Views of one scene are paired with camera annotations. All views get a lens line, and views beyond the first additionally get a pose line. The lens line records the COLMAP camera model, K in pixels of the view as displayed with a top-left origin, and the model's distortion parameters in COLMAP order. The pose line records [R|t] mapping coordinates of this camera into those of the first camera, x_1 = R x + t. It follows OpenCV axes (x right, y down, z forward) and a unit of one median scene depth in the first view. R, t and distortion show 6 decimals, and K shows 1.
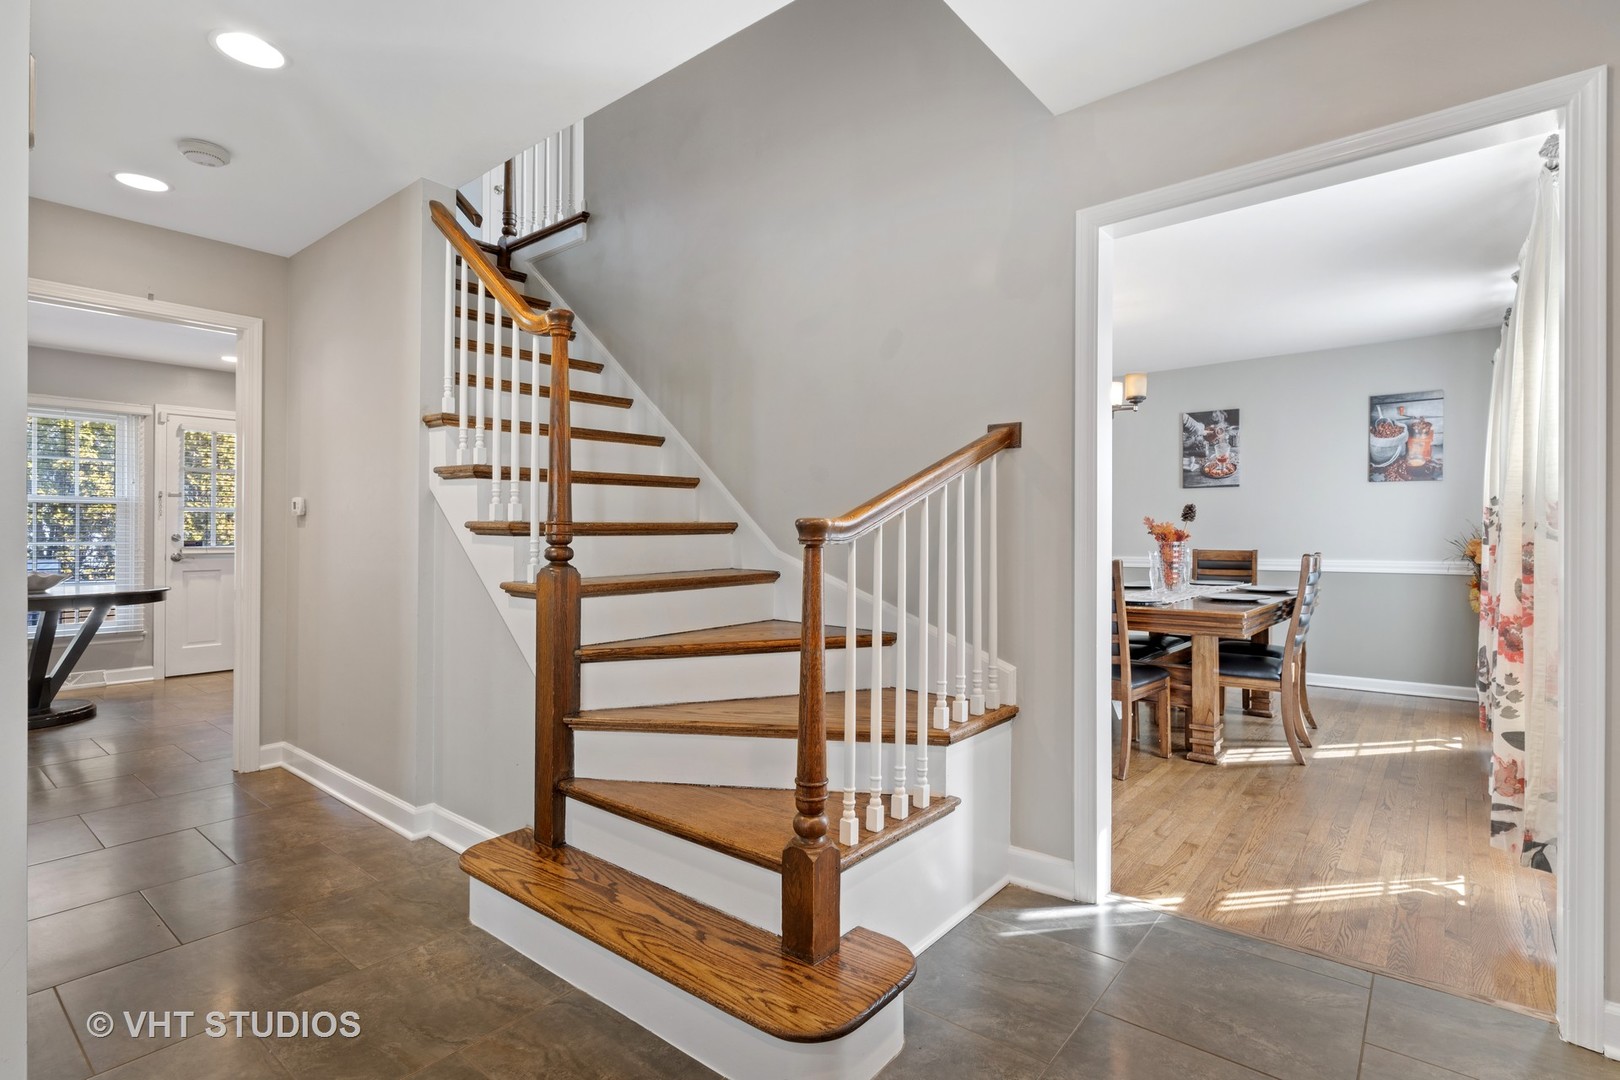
lens RADIAL K [[788.0, 0, 807.8], [0, 788.0, 531.0], [0, 0, 1]] dist [-0.002620, 0.000057]
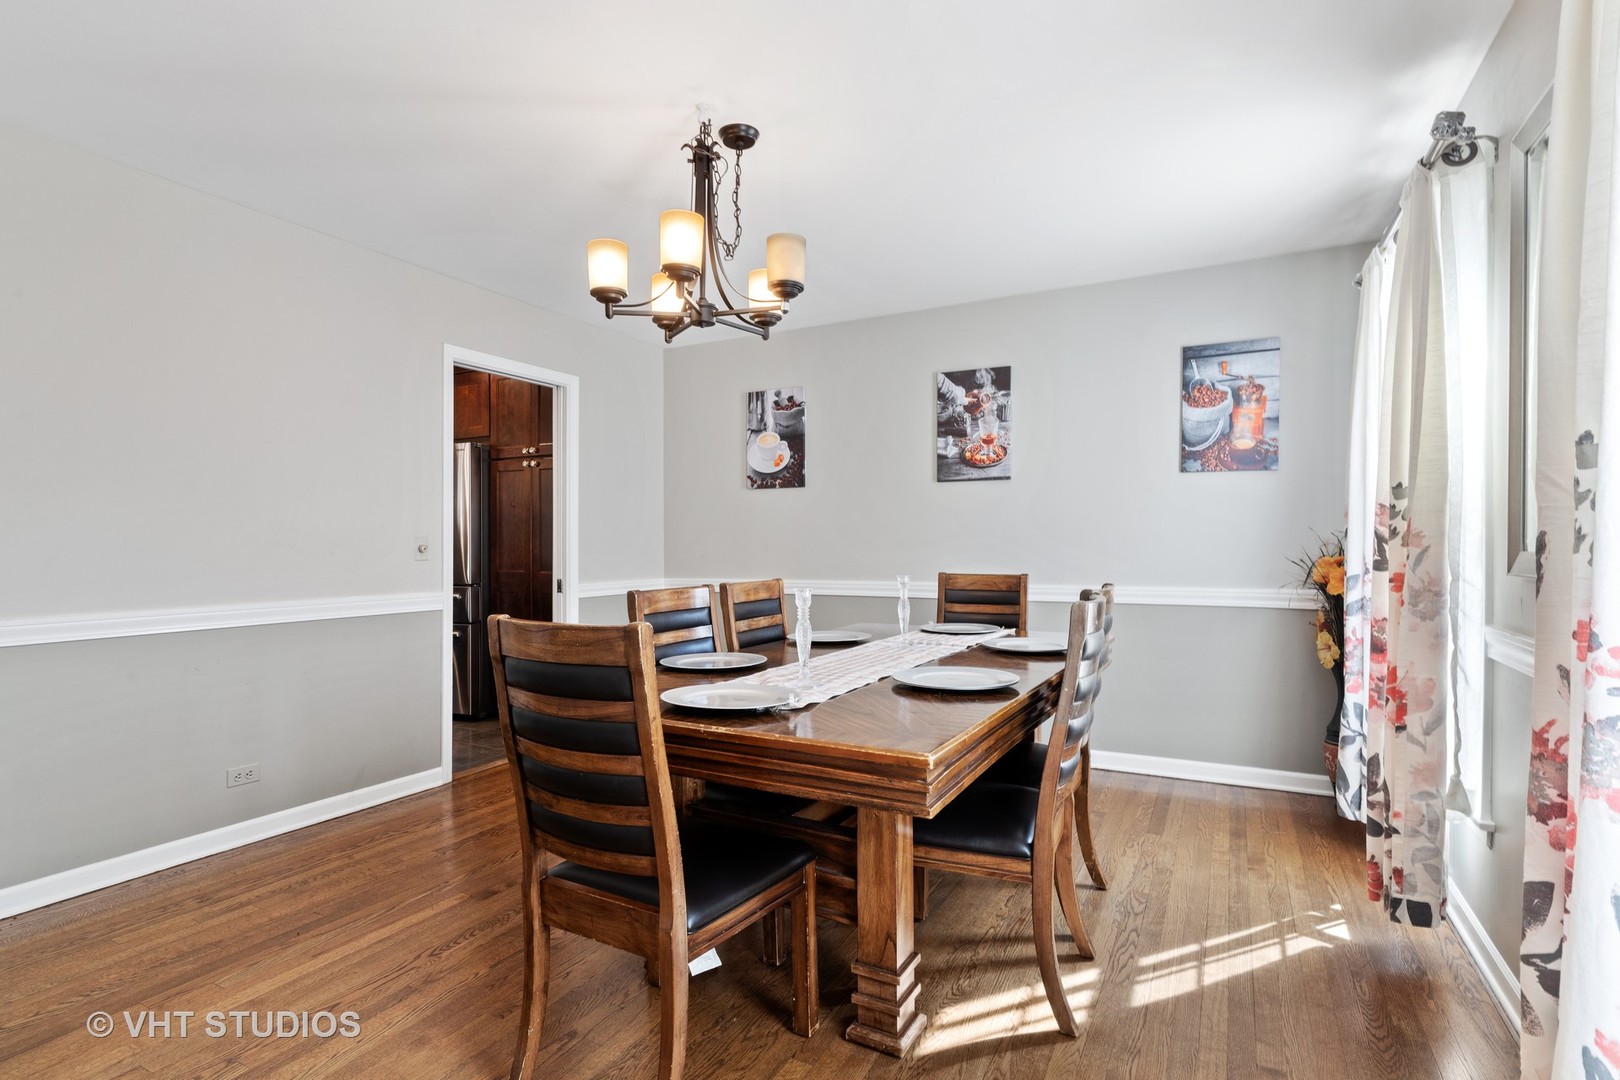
lens RADIAL K [[788.0, 0, 812.9], [0, 788.0, 549.6], [0, 0, 1]] dist [-0.002620, 0.000057]
pose [[0.980074, -0.002576, 0.198614, 0.266791], [0.000589, 0.999949, 0.010064, -0.002641], [-0.198630, -0.009746, 0.980026, 0.396537]]
